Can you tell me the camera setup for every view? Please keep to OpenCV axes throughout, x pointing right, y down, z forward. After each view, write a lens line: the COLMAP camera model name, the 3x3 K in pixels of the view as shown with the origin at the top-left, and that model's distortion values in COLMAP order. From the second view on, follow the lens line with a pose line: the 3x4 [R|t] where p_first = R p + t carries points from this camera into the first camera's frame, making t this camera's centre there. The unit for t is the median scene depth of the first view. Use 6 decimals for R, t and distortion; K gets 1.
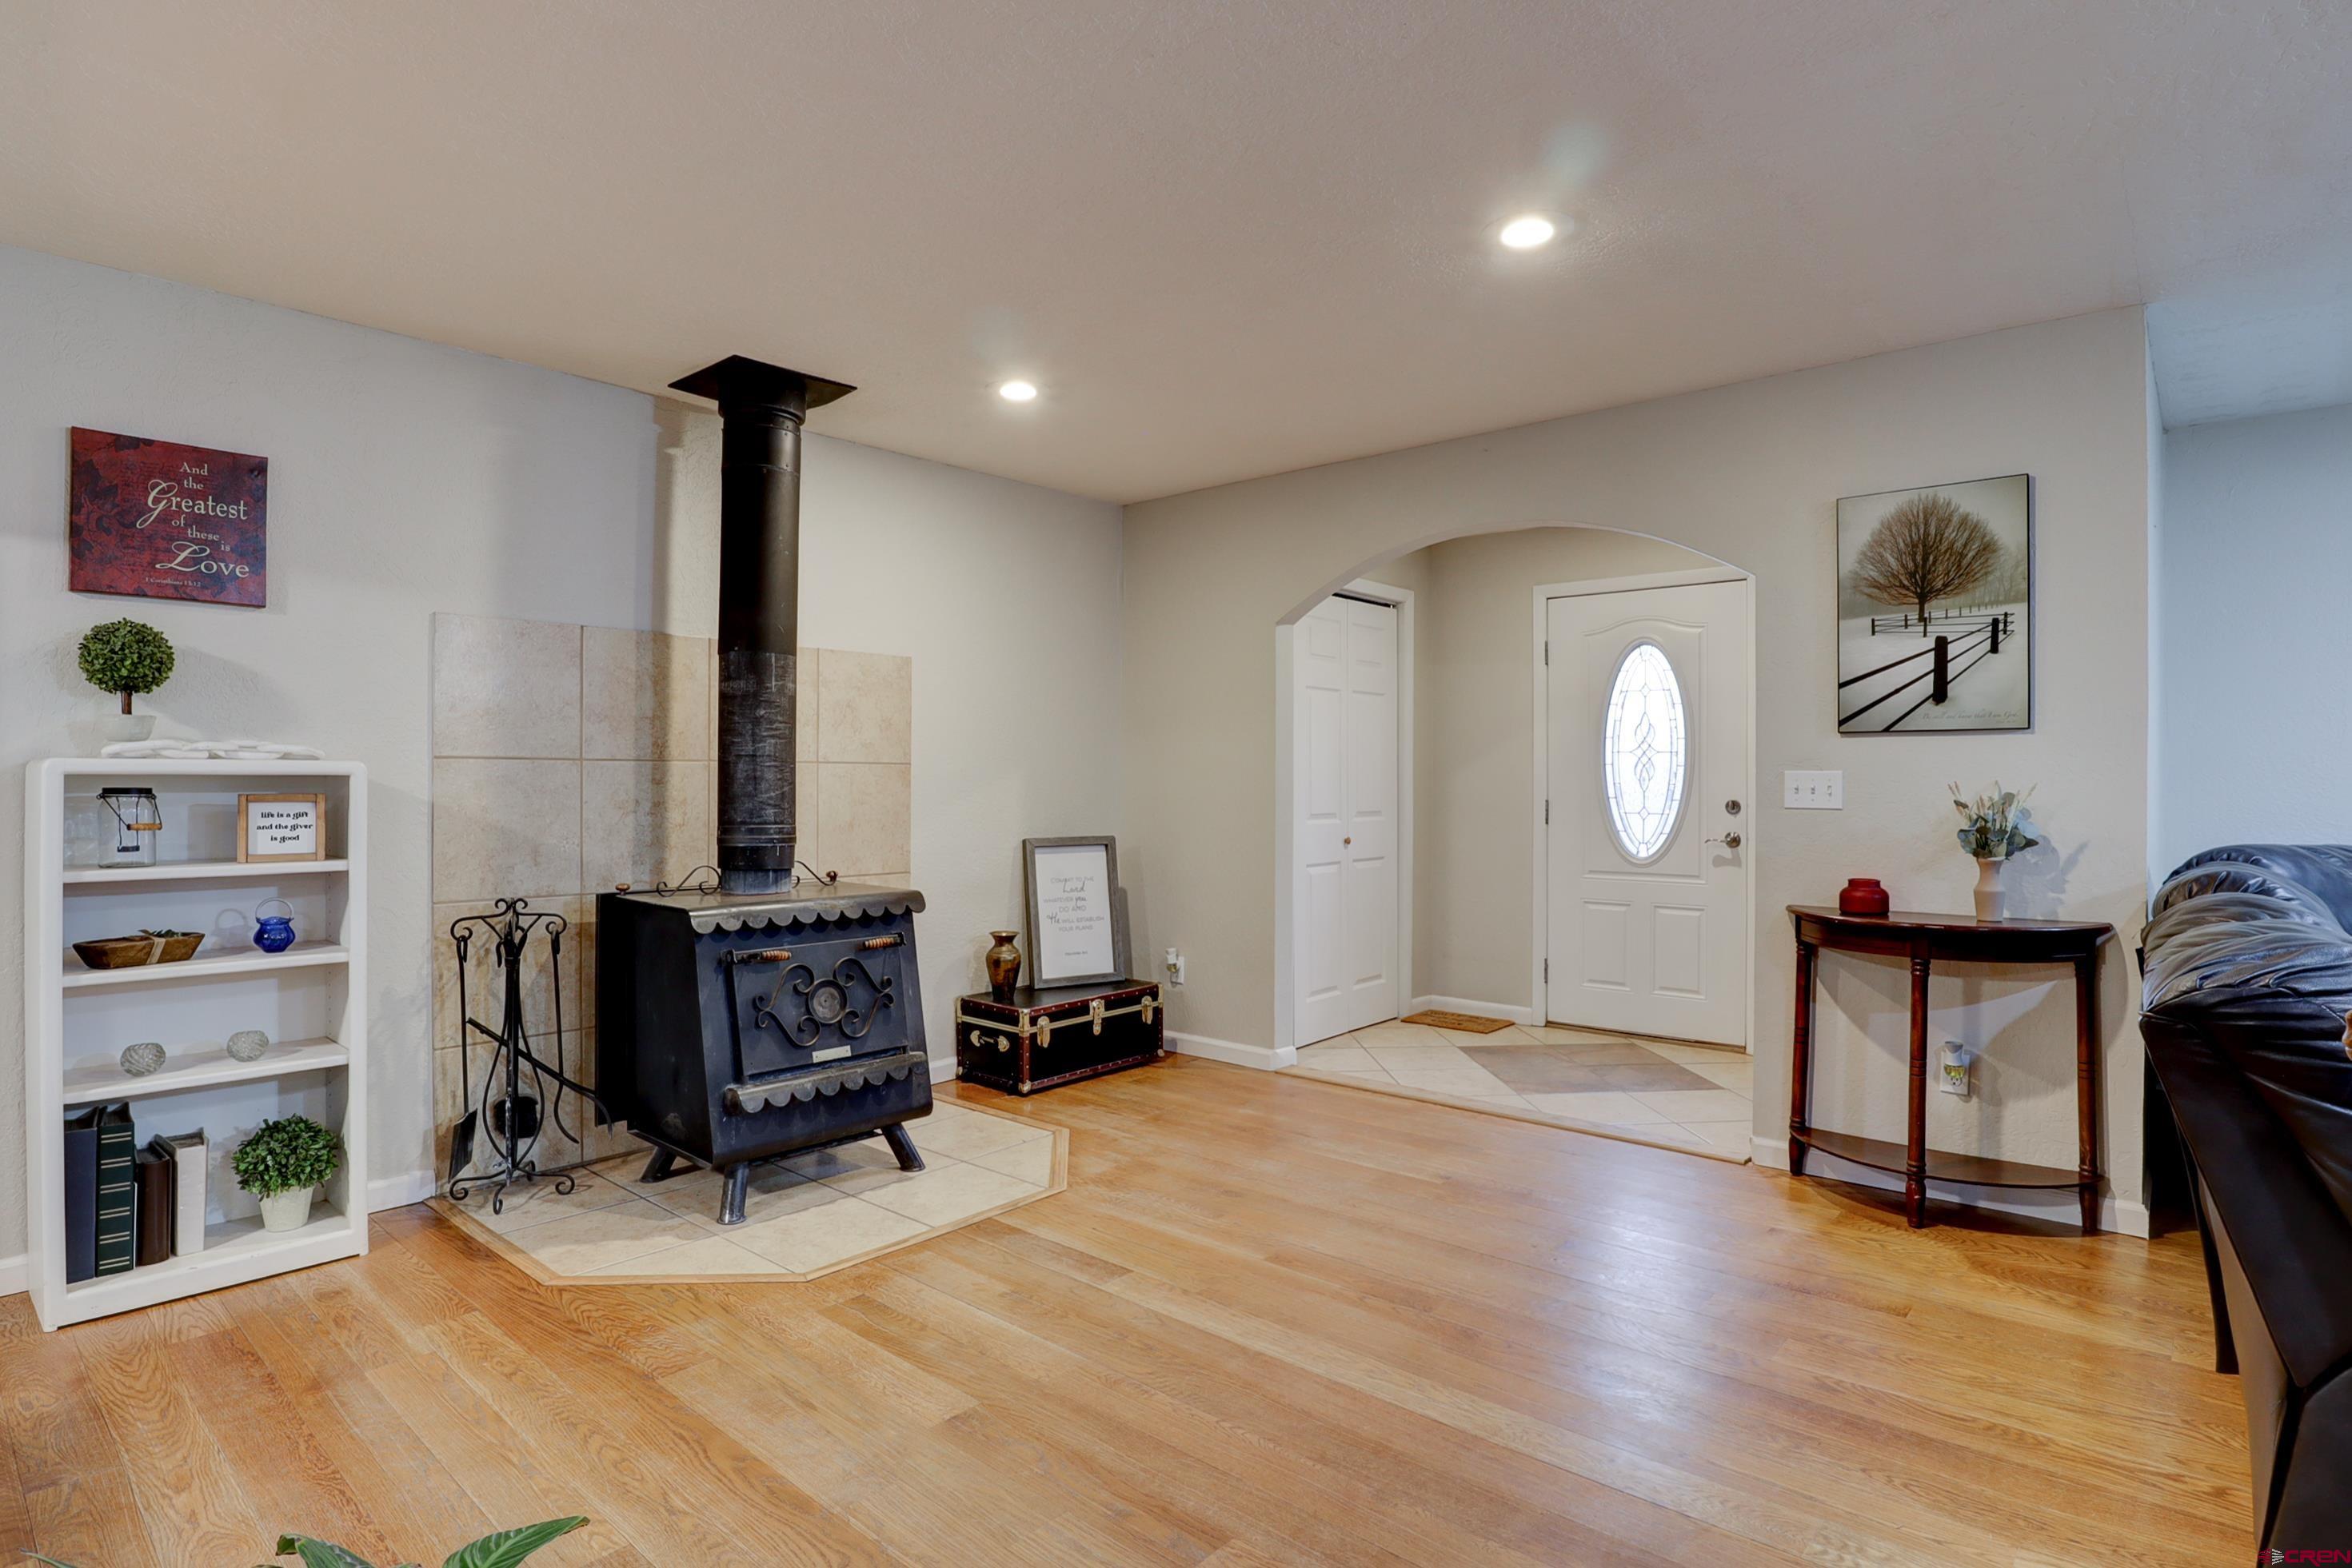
lens RADIAL K [[1190.0, 0, 1176.0], [0, 1190.0, 784.0], [0, 0, 1]] dist [-0.043209, 0.011989]
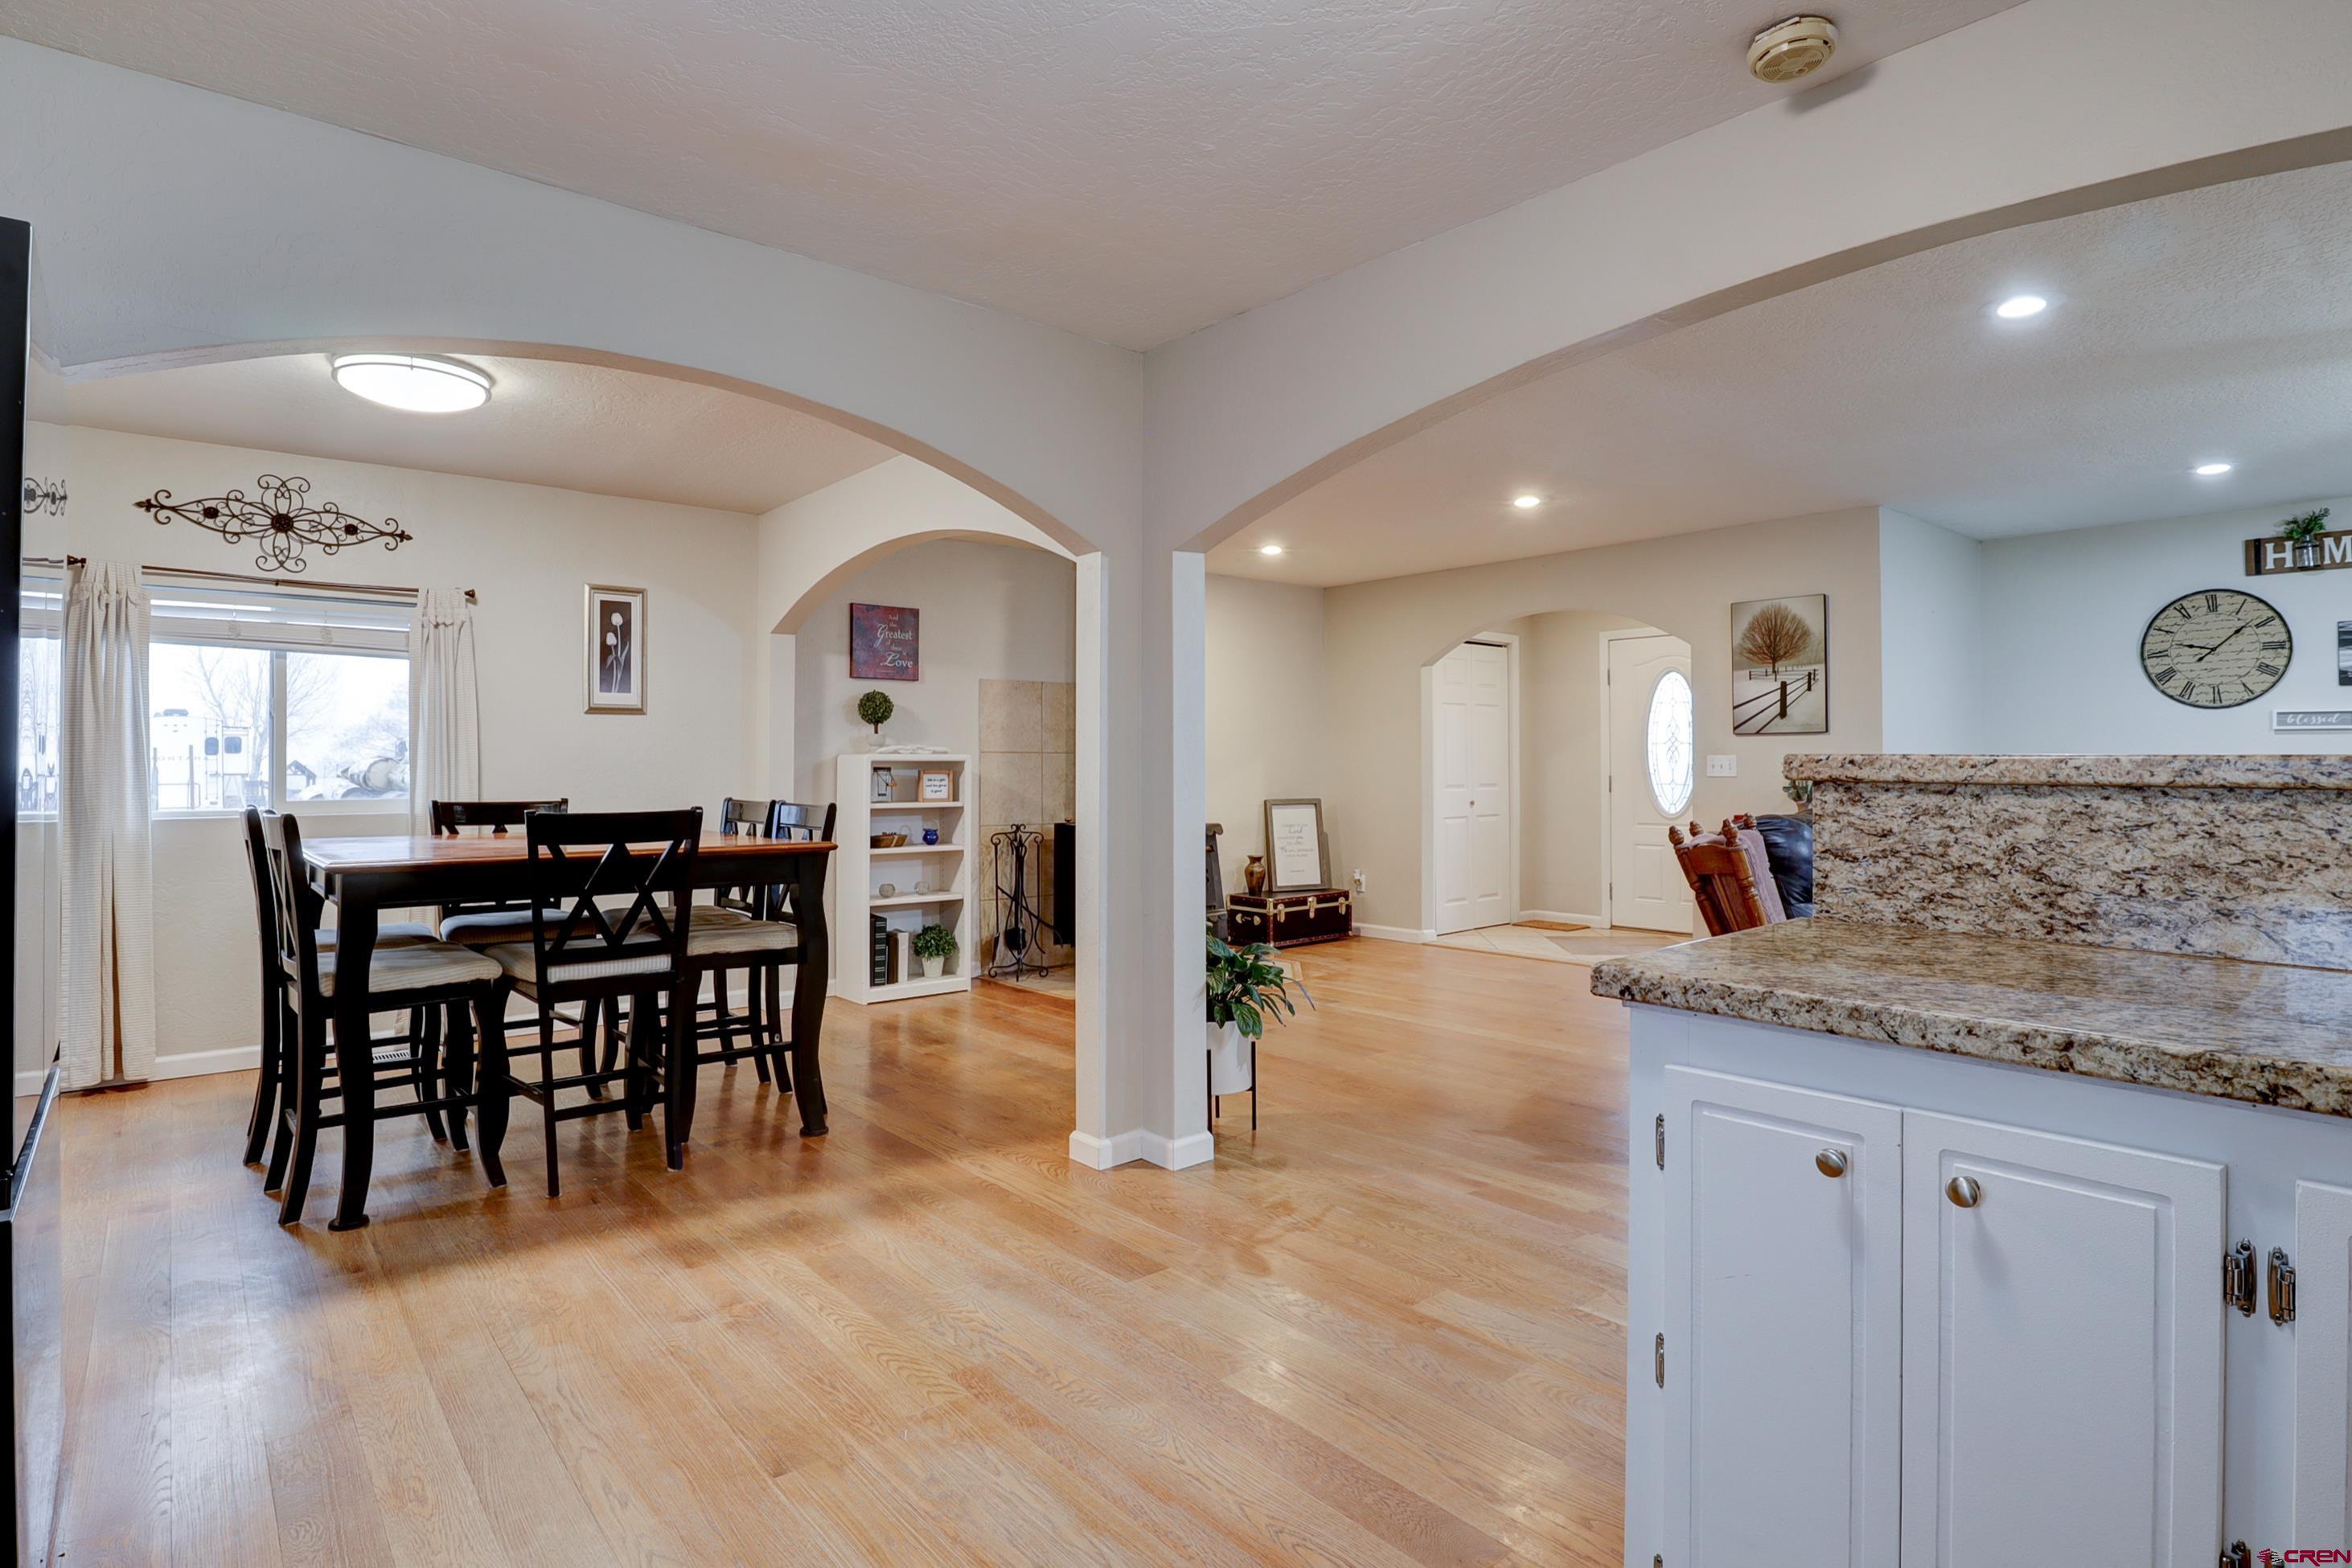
lens RADIAL K [[1205.3, 0, 1201.4], [0, 1205.3, 750.6], [0, 0, 1]] dist [-0.026292, 0.000643]
pose [[0.991945, -0.005214, -0.126565, -0.008144], [0.003015, 0.999841, -0.017564, 0.010973], [0.126637, 0.017041, 0.991803, -0.928511]]
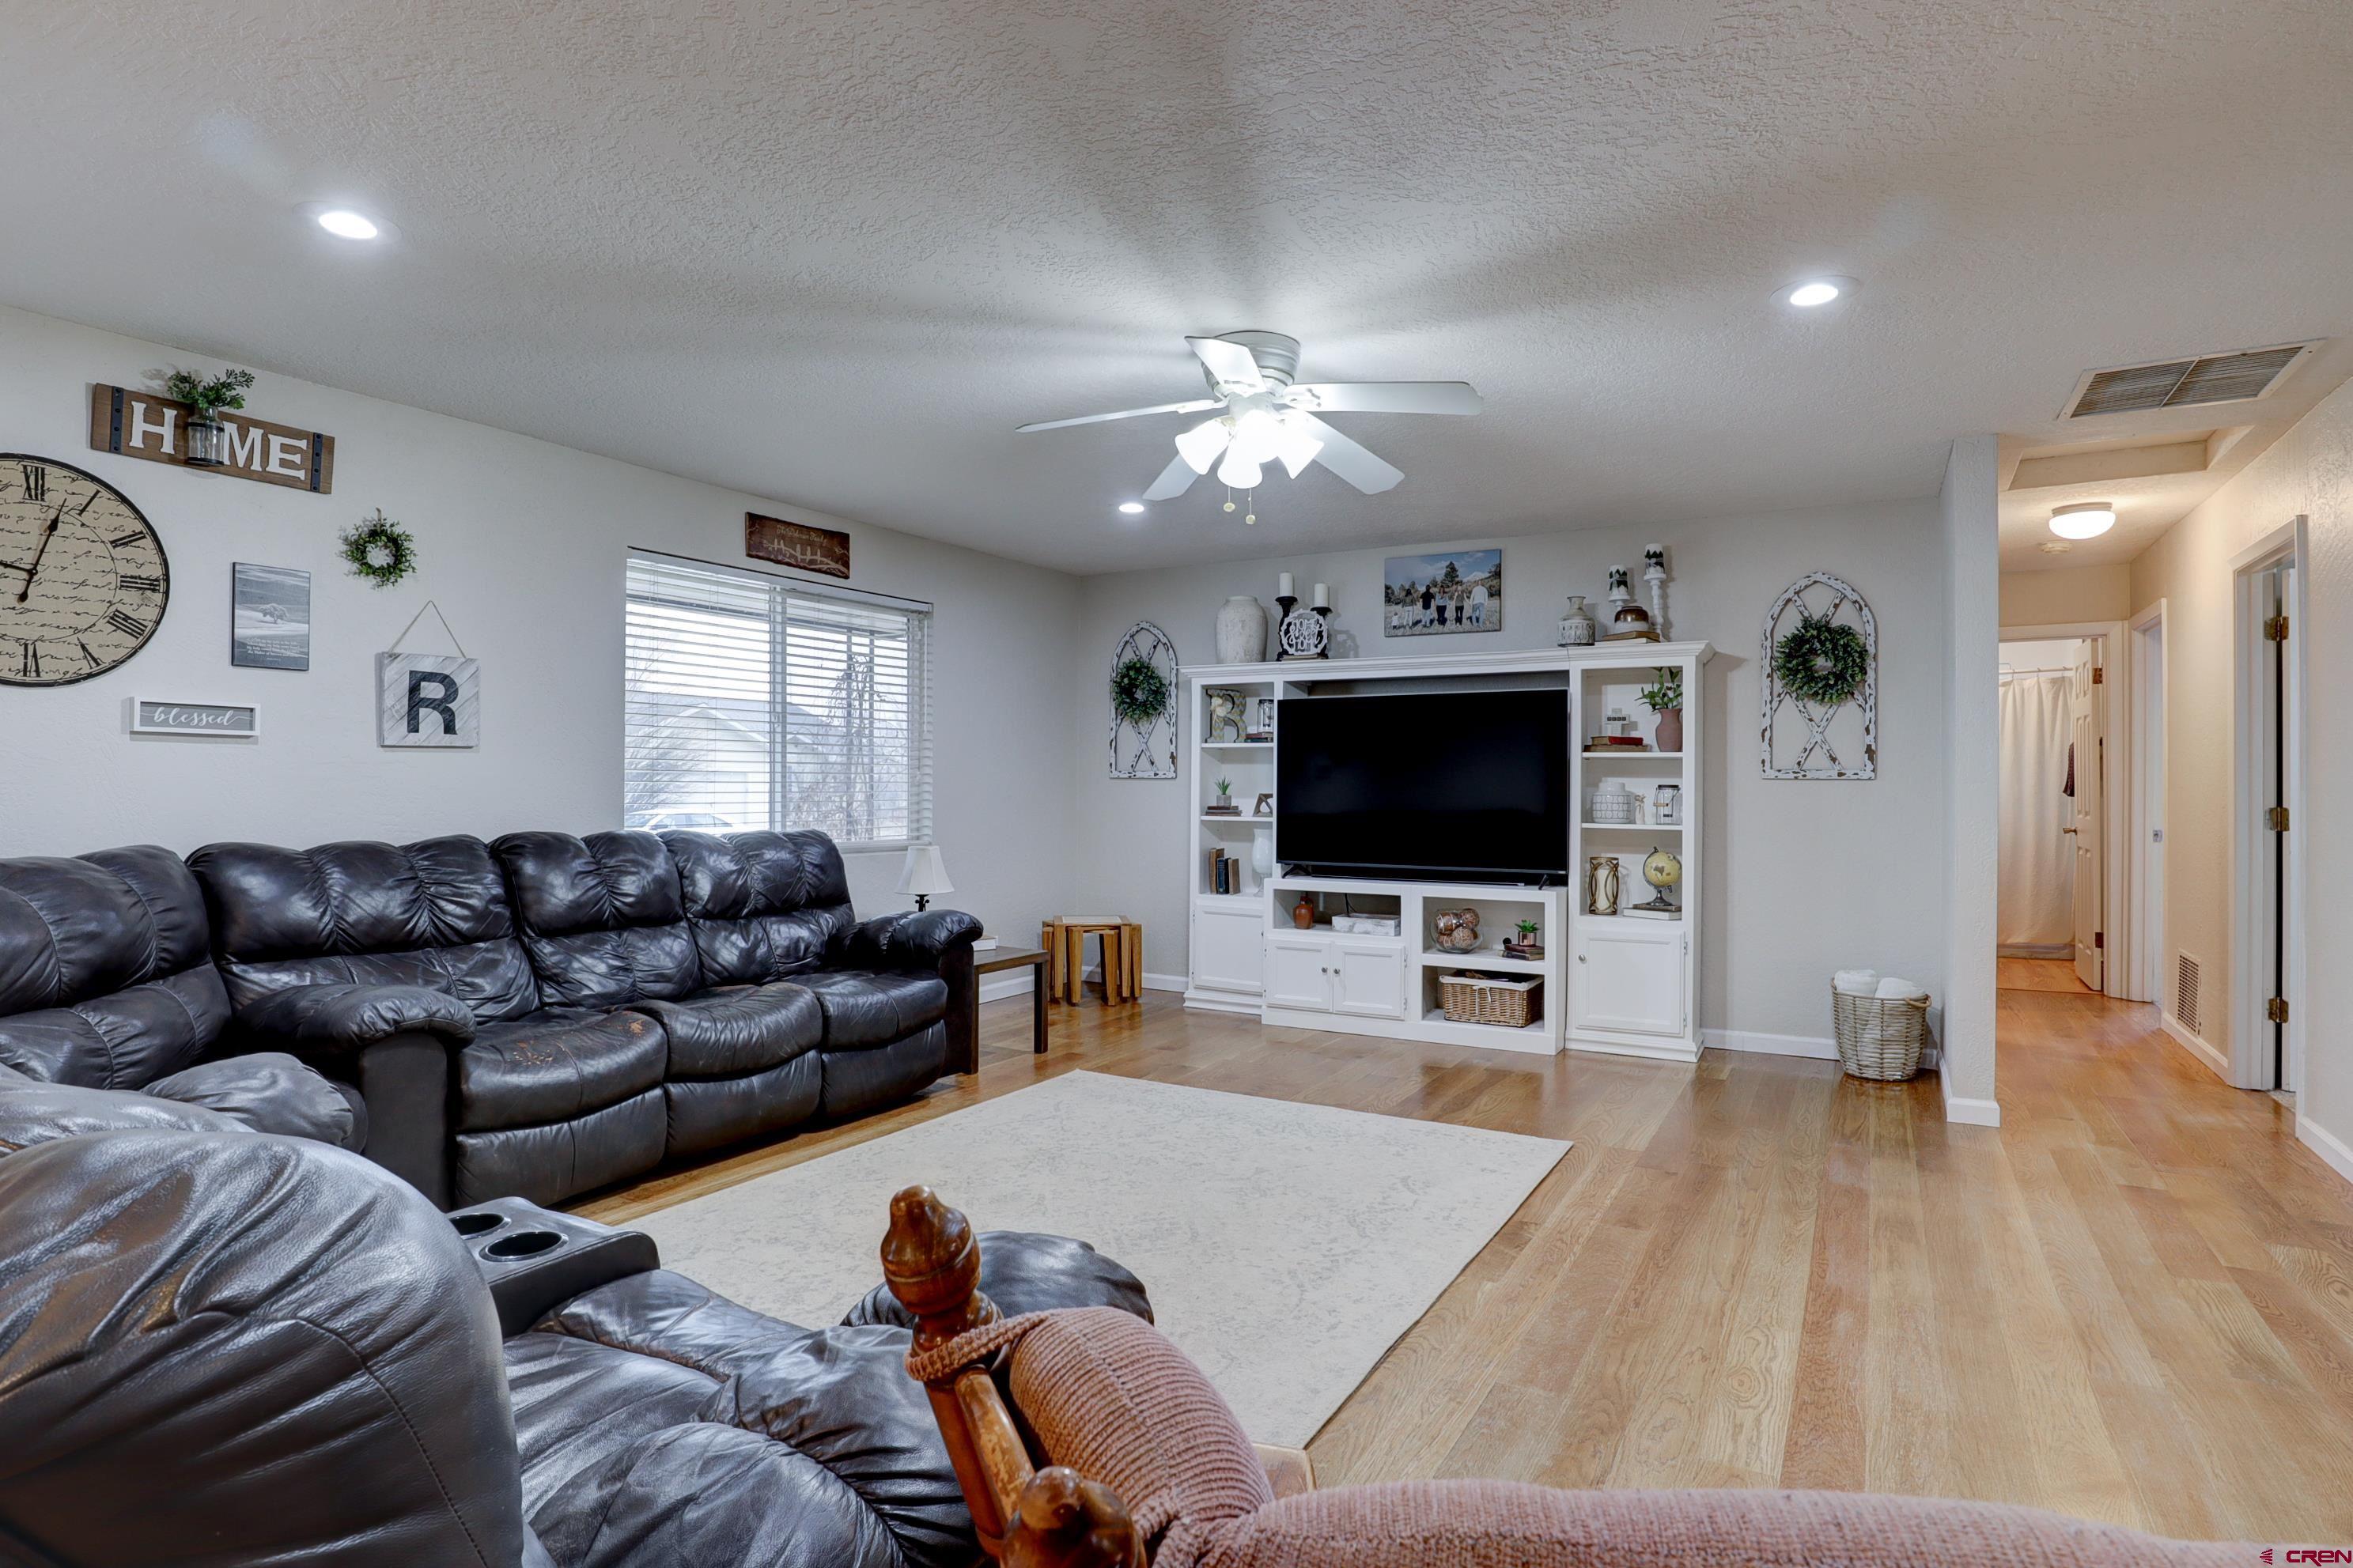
lens RADIAL K [[1190.4, 0, 1176.5], [0, 1190.4, 784.0], [0, 0, 1]] dist [-0.043209, 0.011989]
pose [[-0.190641, -0.002793, 0.981656, 0.220846], [0.003729, 0.999987, 0.003569, -0.001824], [-0.981653, 0.004341, -0.190628, 0.314896]]
